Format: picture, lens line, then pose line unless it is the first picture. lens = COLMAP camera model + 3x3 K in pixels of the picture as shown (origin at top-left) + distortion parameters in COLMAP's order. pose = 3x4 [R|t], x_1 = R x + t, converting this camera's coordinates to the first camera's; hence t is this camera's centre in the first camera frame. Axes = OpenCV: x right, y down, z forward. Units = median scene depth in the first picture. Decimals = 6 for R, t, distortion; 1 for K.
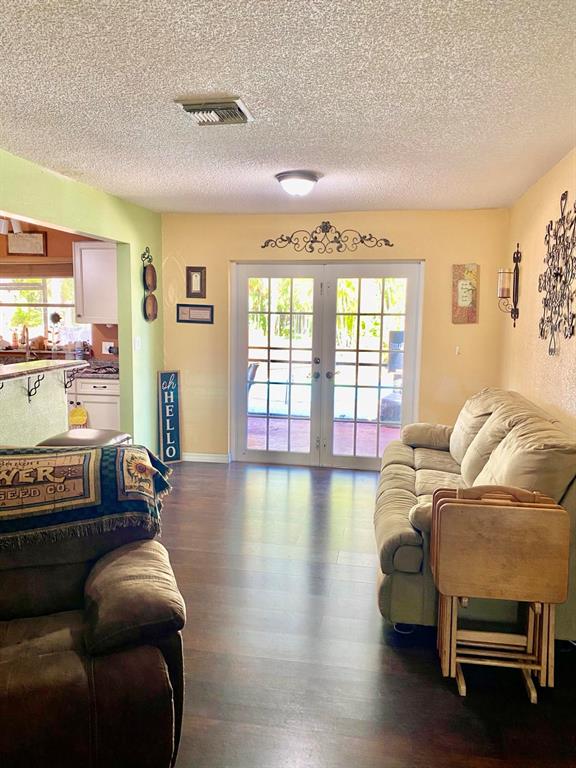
lens RADIAL K [[587.1, 0, 287.5], [0, 587.1, 384.2], [0, 0, 1]] dist [0.040424, -0.000882]
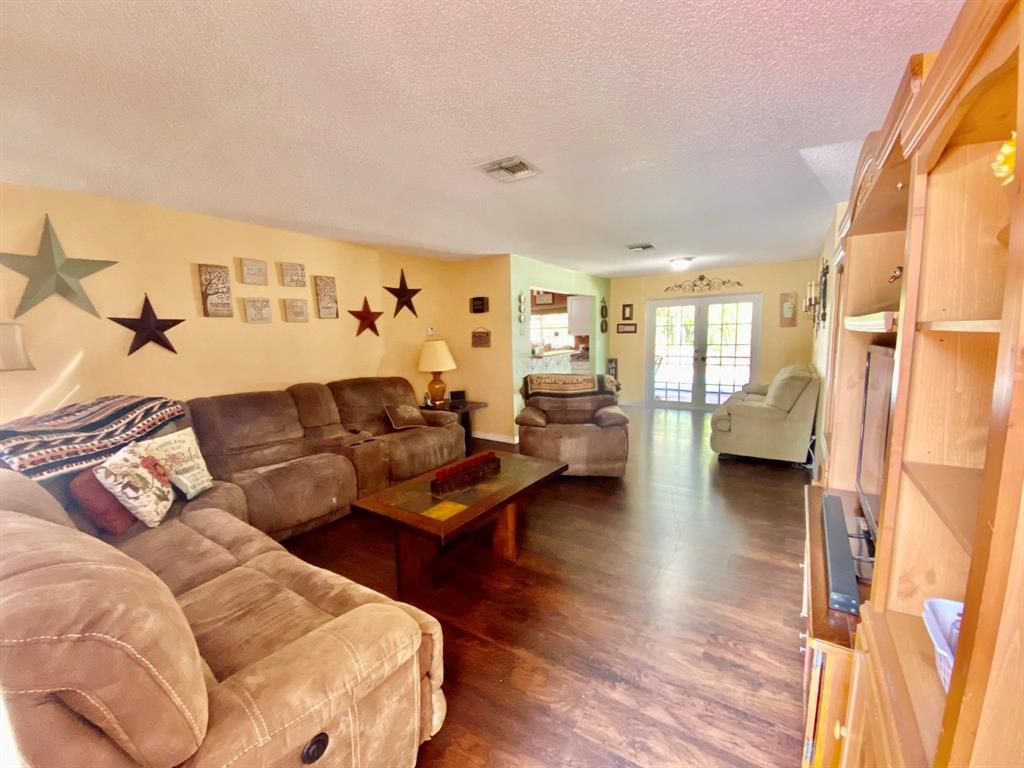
lens RADIAL K [[414.1, 0, 504.3], [0, 414.1, 384.1], [0, 0, 1]] dist [0.000854, 0.000004]
pose [[0.910842, 0.011901, -0.412583, 0.041464], [-0.011761, 0.999927, 0.002879, 0.066231], [0.412587, 0.002230, 0.910915, -0.422072]]
